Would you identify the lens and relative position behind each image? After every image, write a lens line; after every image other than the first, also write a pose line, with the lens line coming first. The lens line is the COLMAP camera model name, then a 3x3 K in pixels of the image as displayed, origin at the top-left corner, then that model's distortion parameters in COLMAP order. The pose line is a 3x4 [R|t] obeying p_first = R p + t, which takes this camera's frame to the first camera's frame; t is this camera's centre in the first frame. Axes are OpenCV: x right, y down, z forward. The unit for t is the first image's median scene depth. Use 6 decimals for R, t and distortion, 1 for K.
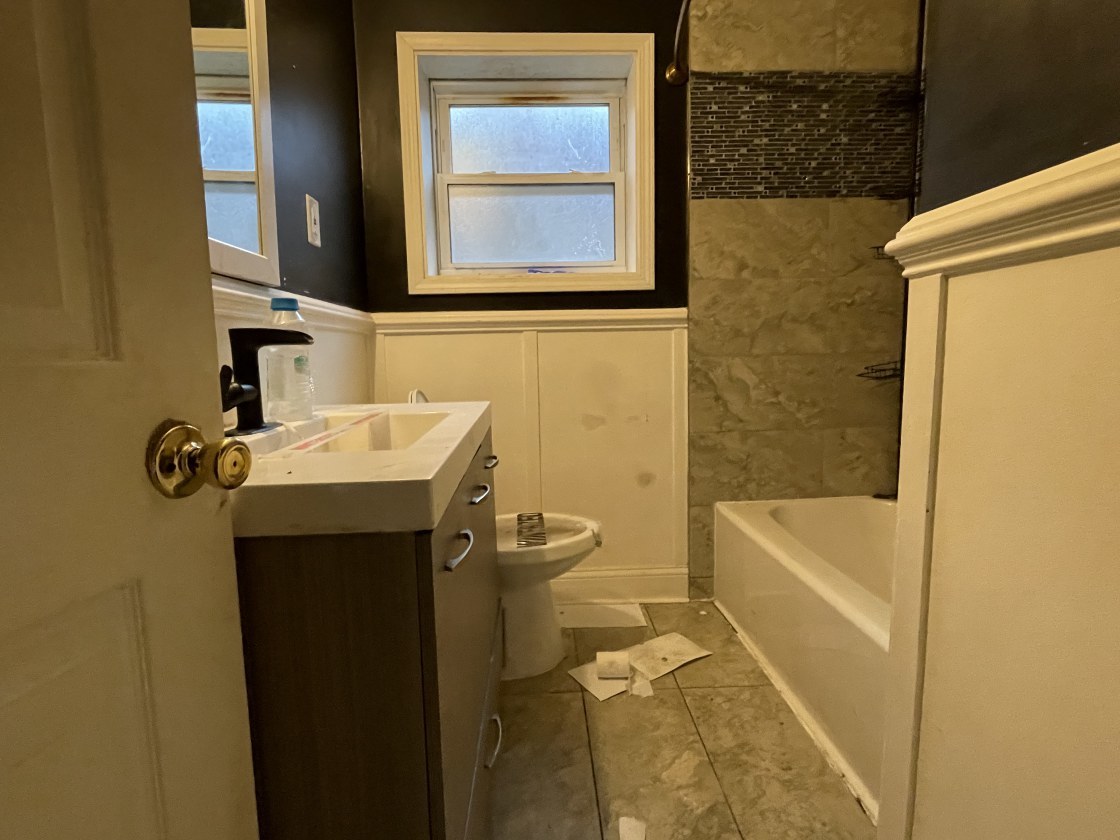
lens RADIAL K [[579.7, 0, 558.3], [0, 579.7, 415.6], [0, 0, 1]] dist [0.000166, -0.000037]
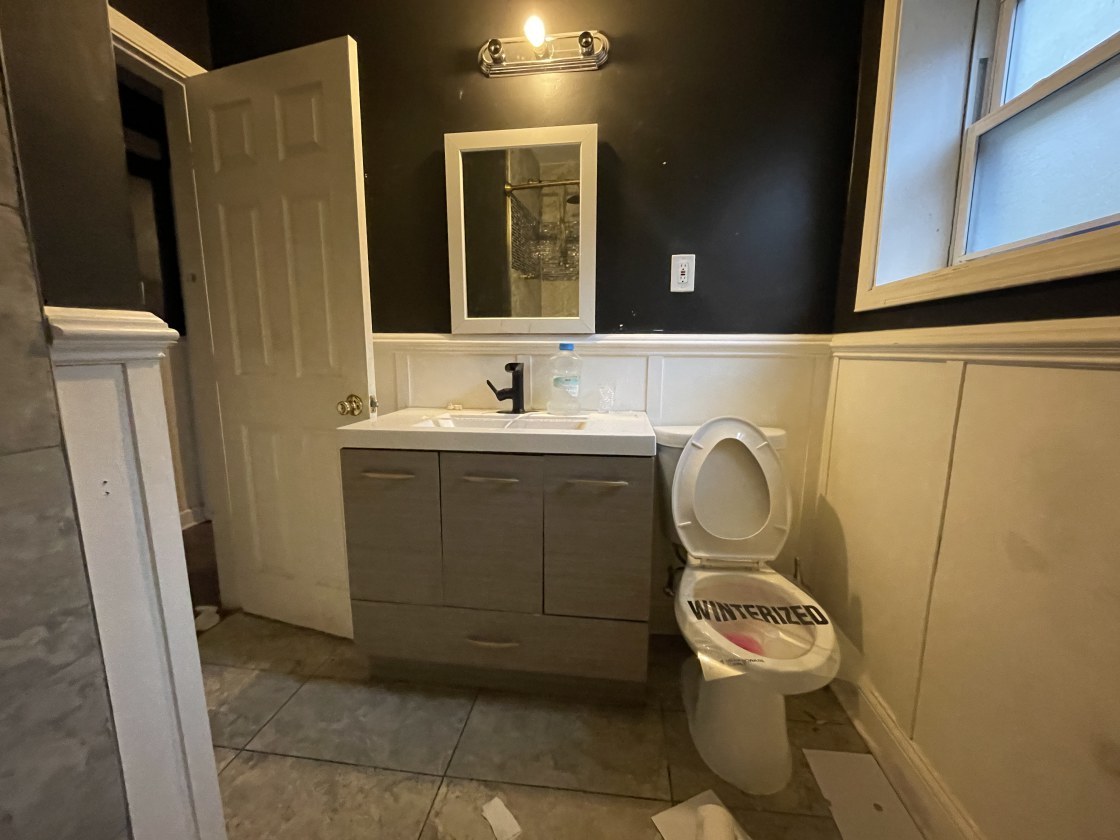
lens RADIAL K [[453.0, 0, 557.4], [0, 453.0, 420.0], [0, 0, 1]] dist [-0.001866, -0.000028]
pose [[-0.174096, 0.171784, -0.969629, 0.491589], [-0.108857, 0.975274, 0.192329, -0.135171], [0.978693, 0.139035, -0.151091, 0.696124]]
